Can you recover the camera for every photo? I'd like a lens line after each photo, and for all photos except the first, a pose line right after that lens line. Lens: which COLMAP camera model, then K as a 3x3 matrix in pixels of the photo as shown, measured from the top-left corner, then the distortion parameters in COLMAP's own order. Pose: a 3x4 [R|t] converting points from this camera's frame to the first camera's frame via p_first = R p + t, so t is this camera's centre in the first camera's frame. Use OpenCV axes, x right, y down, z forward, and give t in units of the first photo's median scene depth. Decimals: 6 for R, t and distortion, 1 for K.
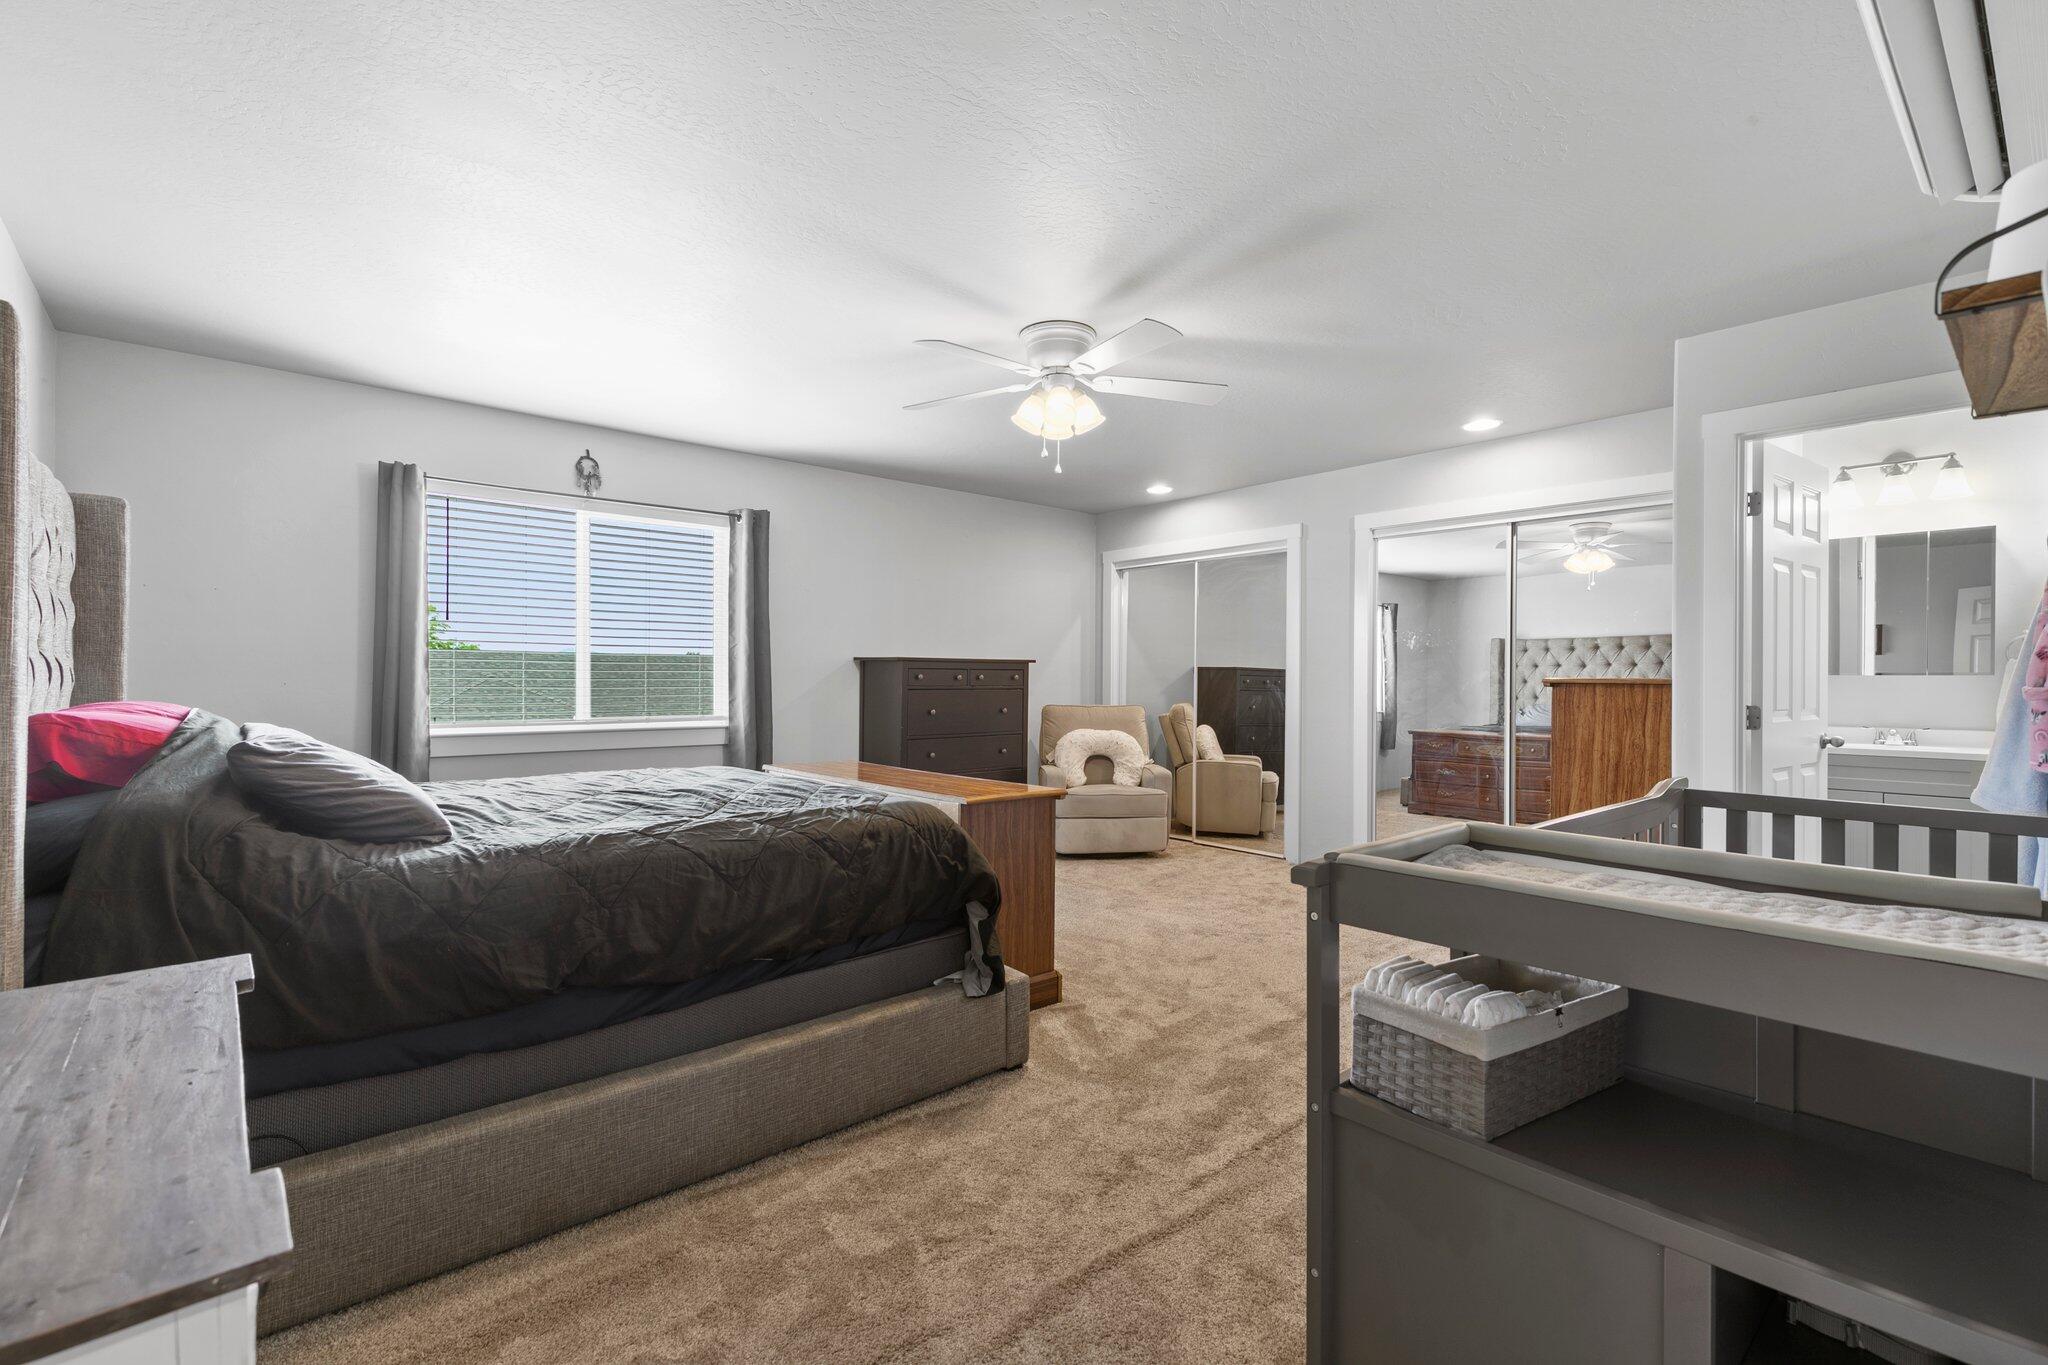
lens RADIAL K [[921.2, 0, 1039.4], [0, 921.2, 689.0], [0, 0, 1]] dist [0.008854, -0.000840]
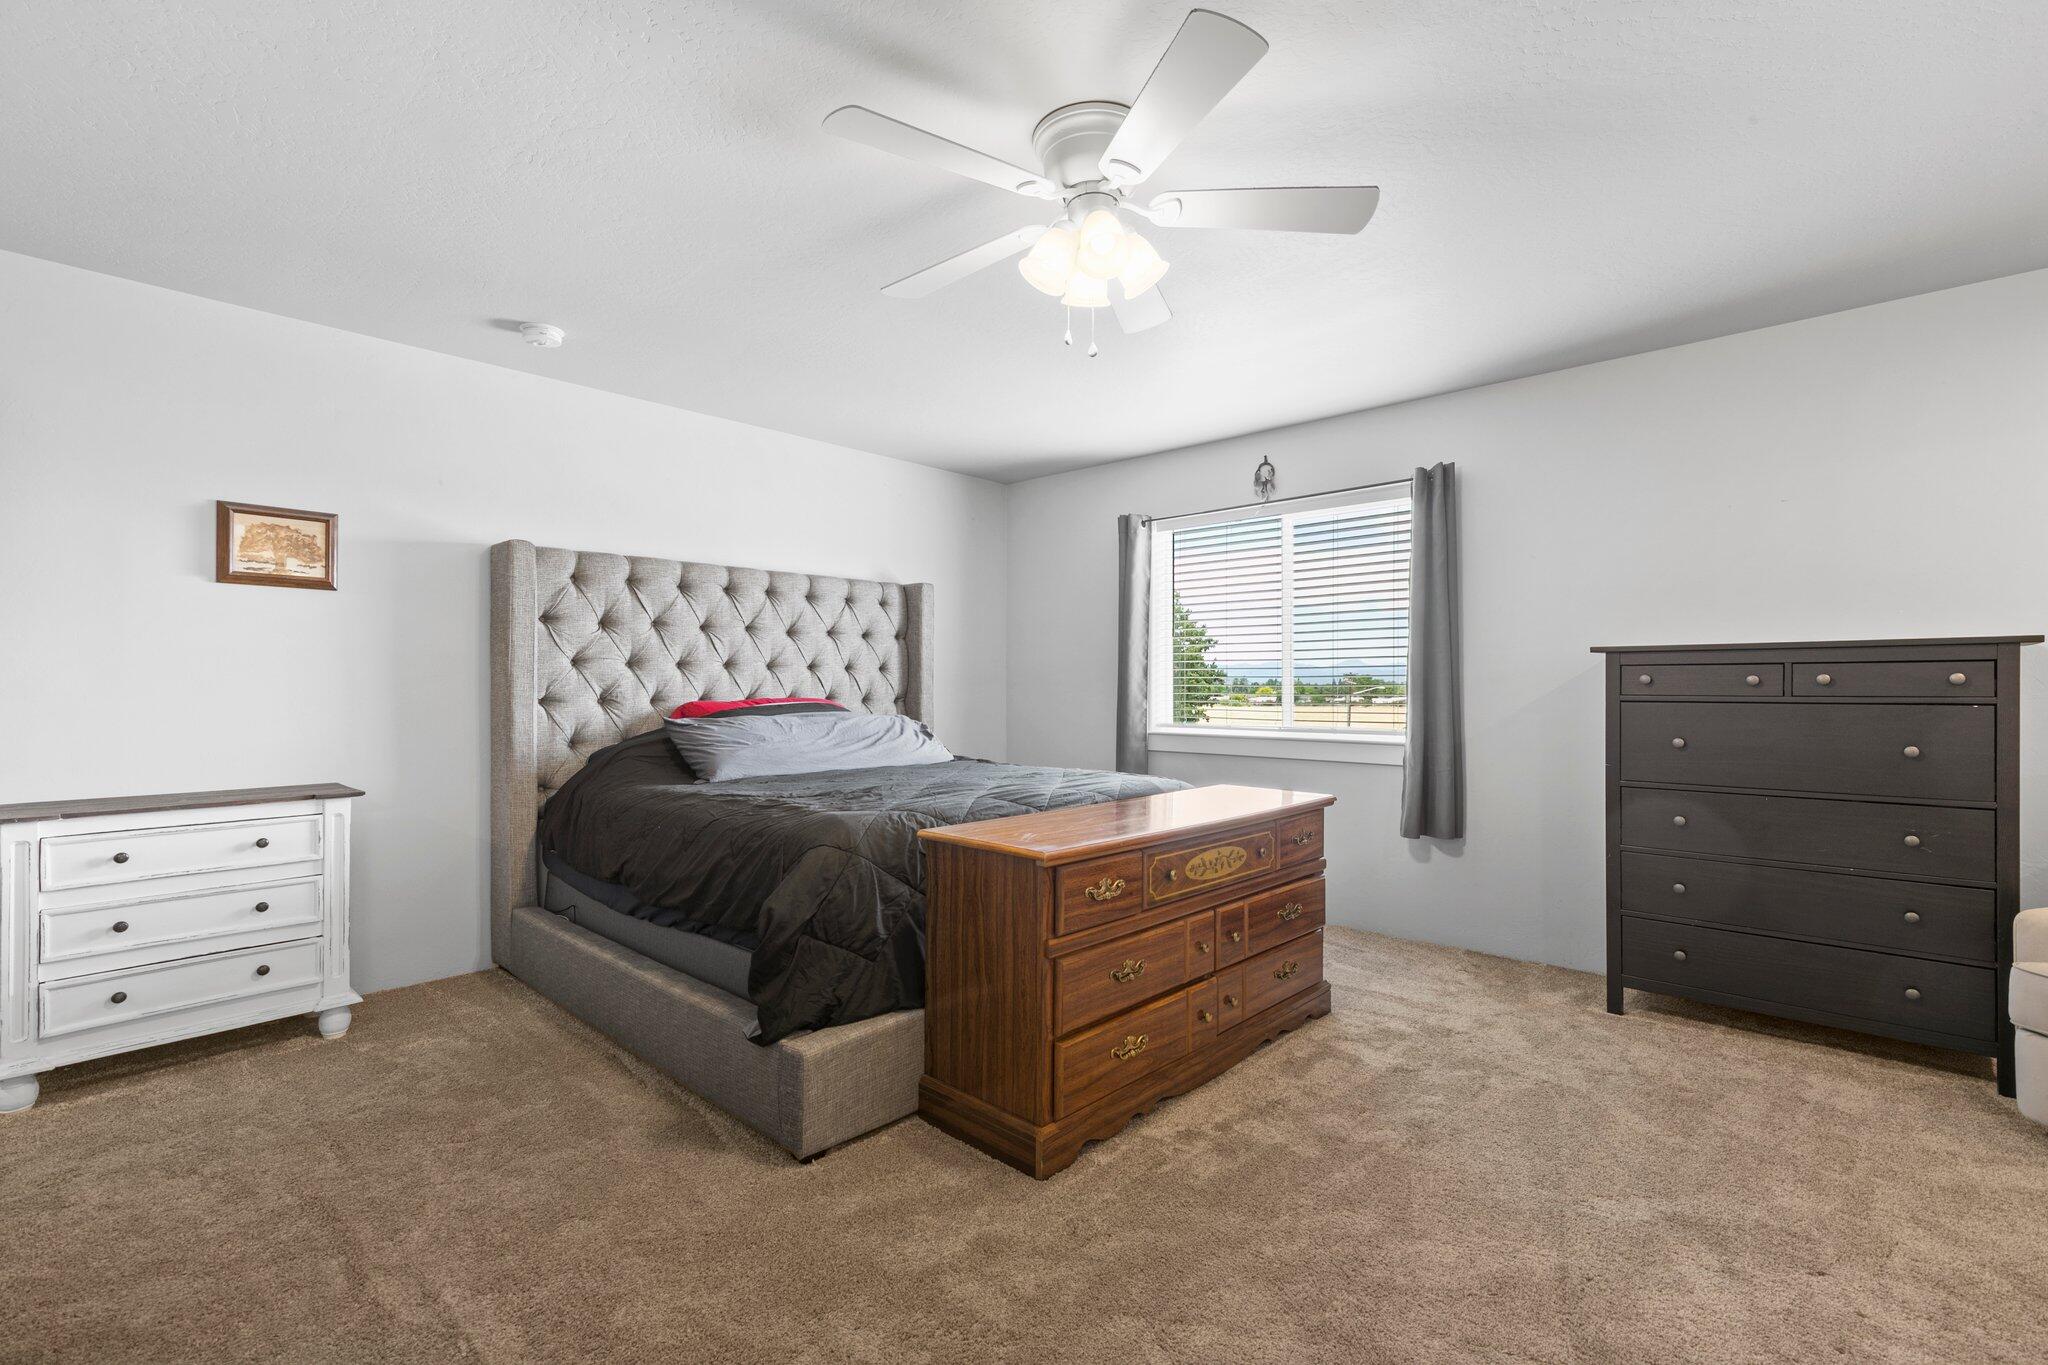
lens RADIAL K [[921.2, 0, 1041.1], [0, 921.2, 681.5], [0, 0, 1]] dist [0.008854, -0.000840]
pose [[0.091518, -0.008304, -0.995769, 0.507856], [-0.012227, 0.999880, -0.009462, -0.003160], [0.995728, 0.013041, 0.091406, 0.712948]]
